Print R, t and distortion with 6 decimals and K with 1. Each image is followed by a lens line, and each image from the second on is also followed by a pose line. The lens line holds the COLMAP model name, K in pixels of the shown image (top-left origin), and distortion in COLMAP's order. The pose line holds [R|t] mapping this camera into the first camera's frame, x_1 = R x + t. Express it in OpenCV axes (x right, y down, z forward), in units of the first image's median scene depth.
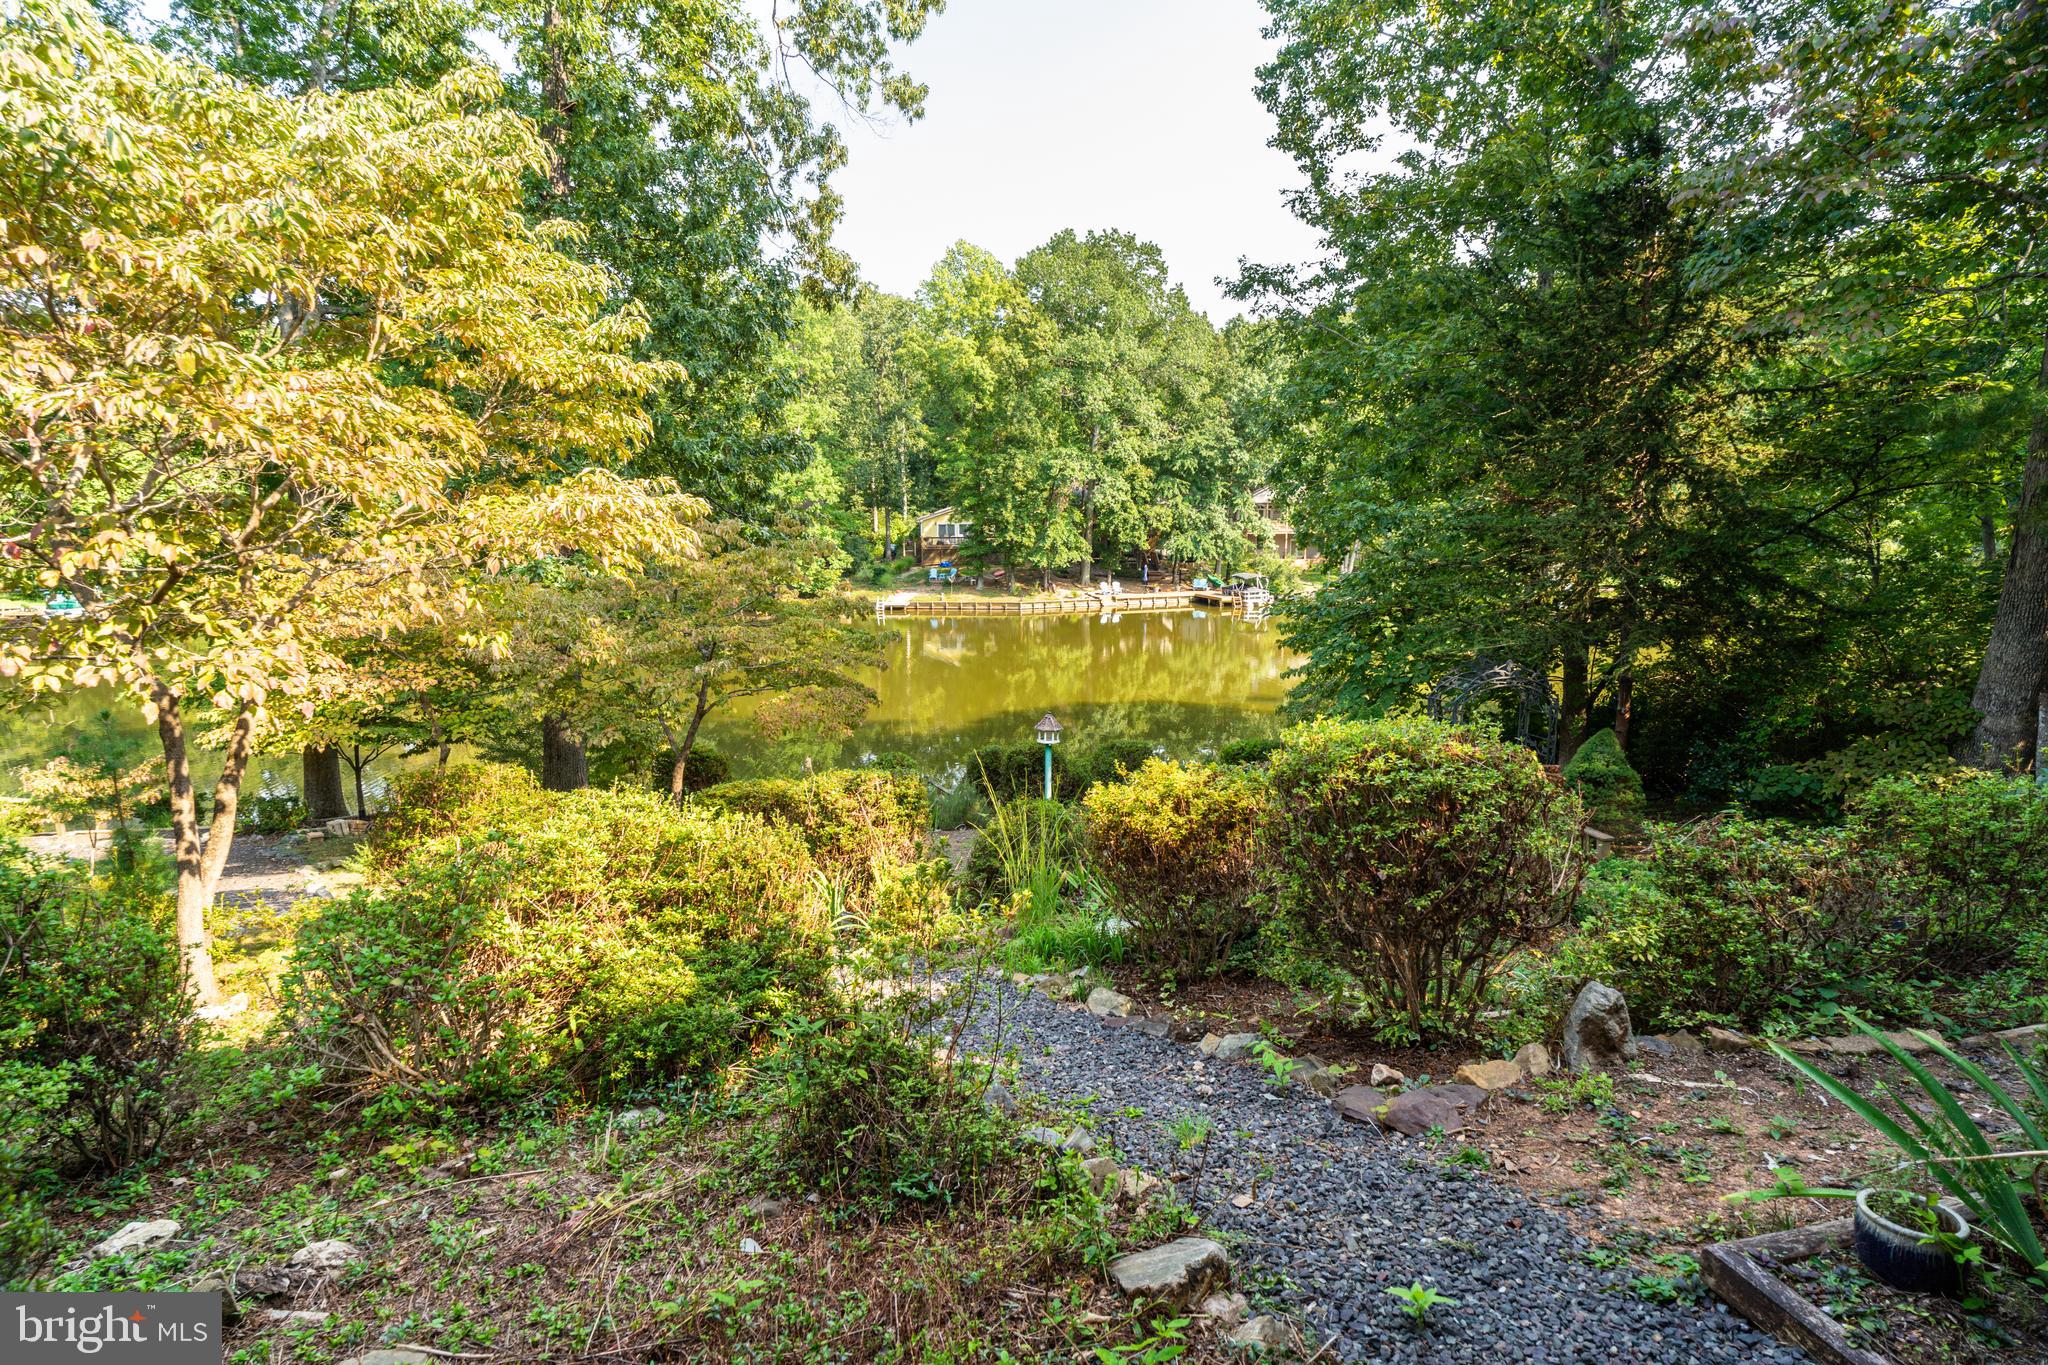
lens RADIAL K [[1114.9, 0, 1066.2], [0, 1114.9, 660.5], [0, 0, 1]] dist [-0.001952, -0.001767]
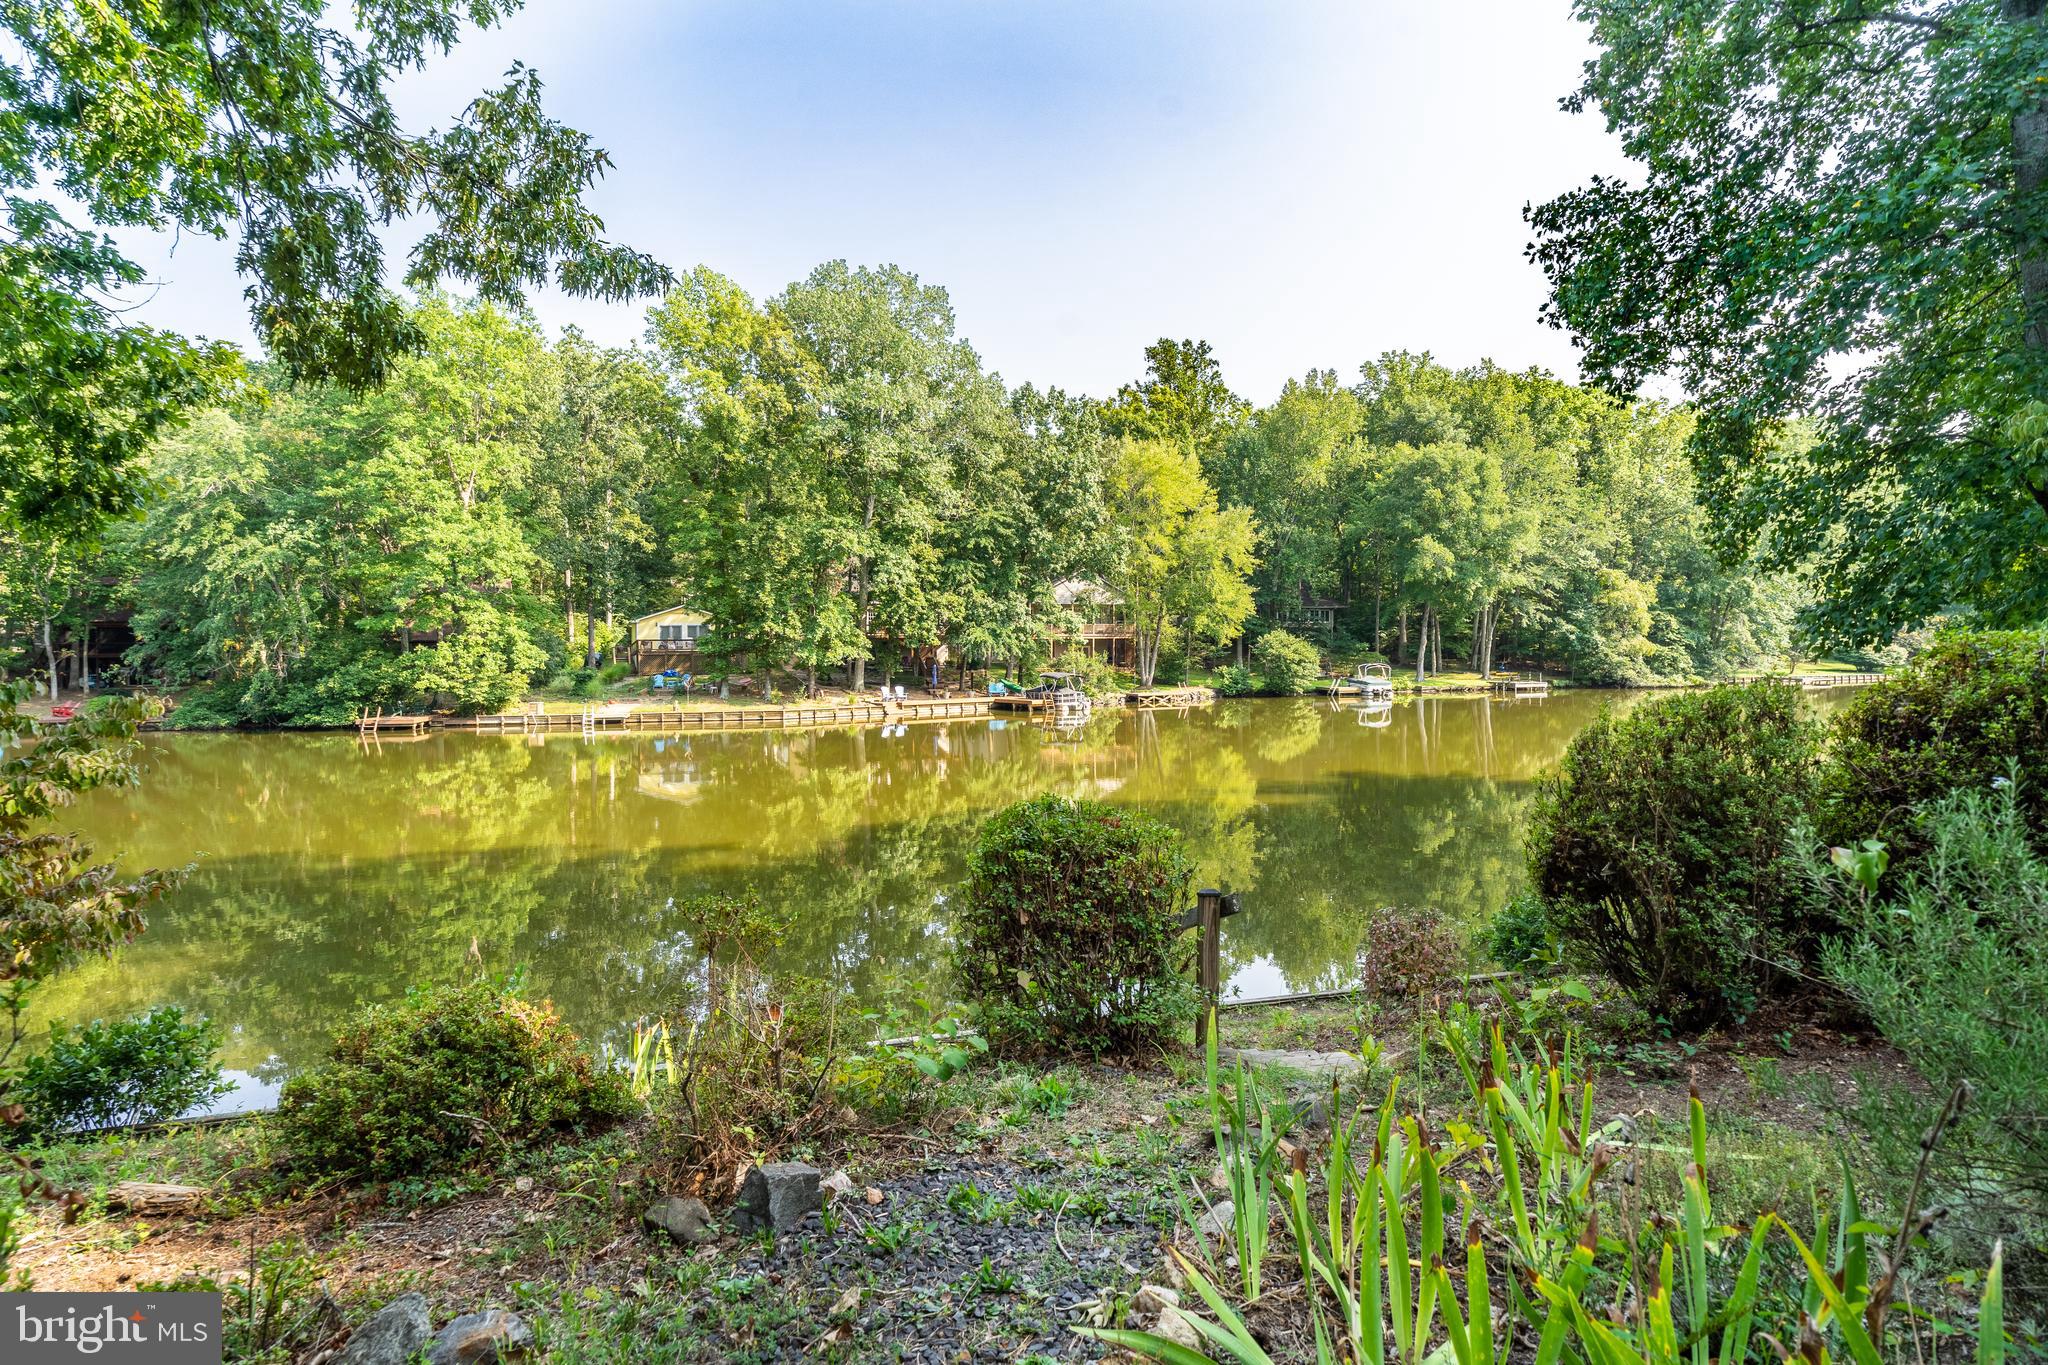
lens RADIAL K [[1064.2, 0, 1029.2], [0, 1064.2, 642.3], [0, 0, 1]] dist [0.003486, 0.000252]
pose [[0.966987, -0.008733, 0.254675, -0.061490], [0.049060, 0.987096, -0.152429, 0.020730], [-0.250058, 0.159892, 0.954938, 0.240918]]
